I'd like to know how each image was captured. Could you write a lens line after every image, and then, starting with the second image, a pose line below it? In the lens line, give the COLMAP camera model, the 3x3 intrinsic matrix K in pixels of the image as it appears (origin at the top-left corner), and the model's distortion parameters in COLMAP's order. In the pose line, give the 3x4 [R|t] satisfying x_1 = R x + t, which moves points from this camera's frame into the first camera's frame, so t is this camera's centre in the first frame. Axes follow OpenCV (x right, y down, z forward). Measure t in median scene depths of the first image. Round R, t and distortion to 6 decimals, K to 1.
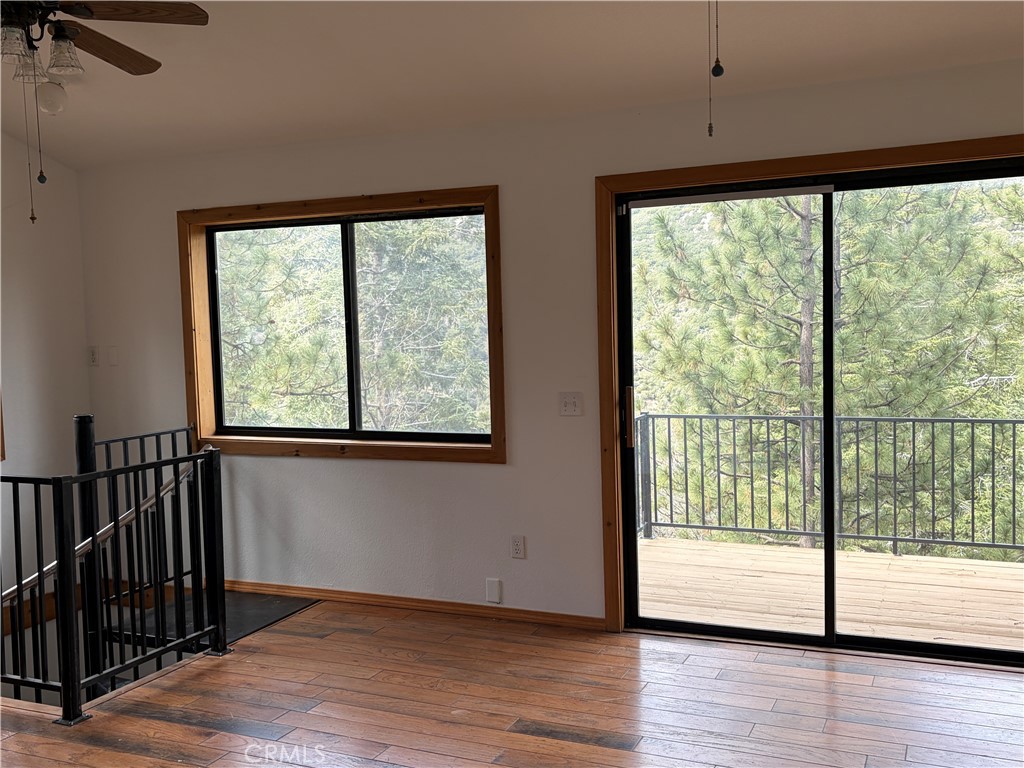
lens RADIAL K [[986.3, 0, 512.0], [0, 986.3, 384.0], [0, 0, 1]] dist [-0.007320, -0.012926]
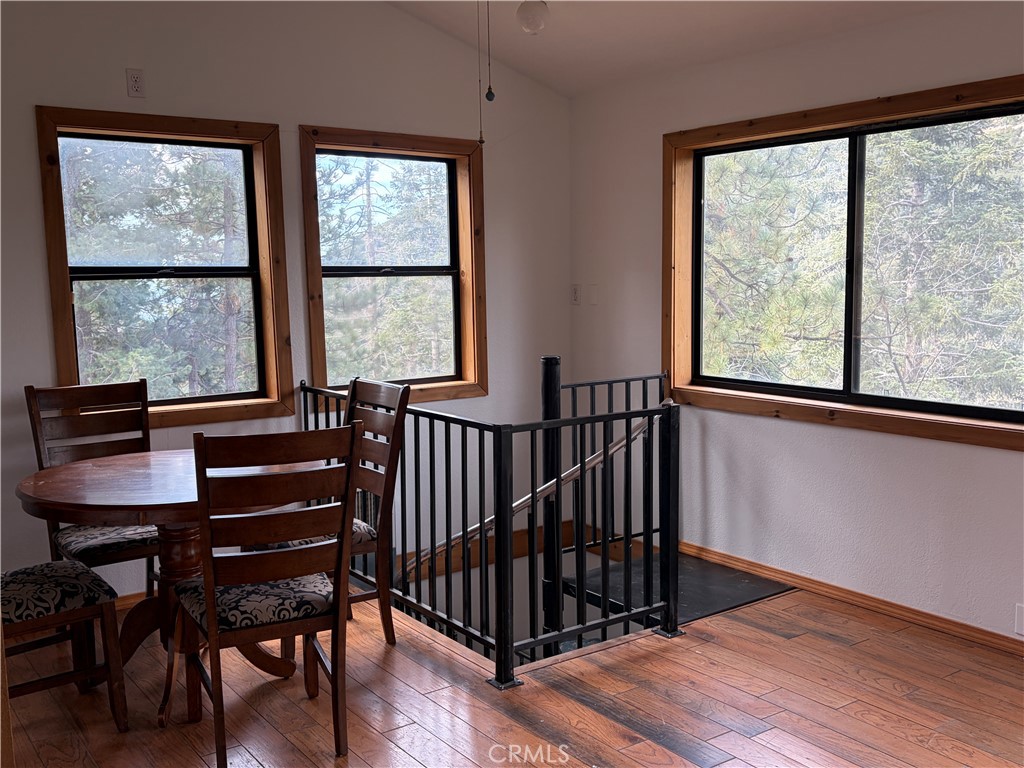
lens RADIAL K [[975.2, 0, 512.0], [0, 975.2, 384.0], [0, 0, 1]] dist [0.011852, 0.015109]
pose [[0.862680, 0.069855, -0.500903, 0.004702], [-0.038176, 0.996584, 0.073233, -0.008610], [0.504308, -0.044054, 0.862399, 0.163302]]
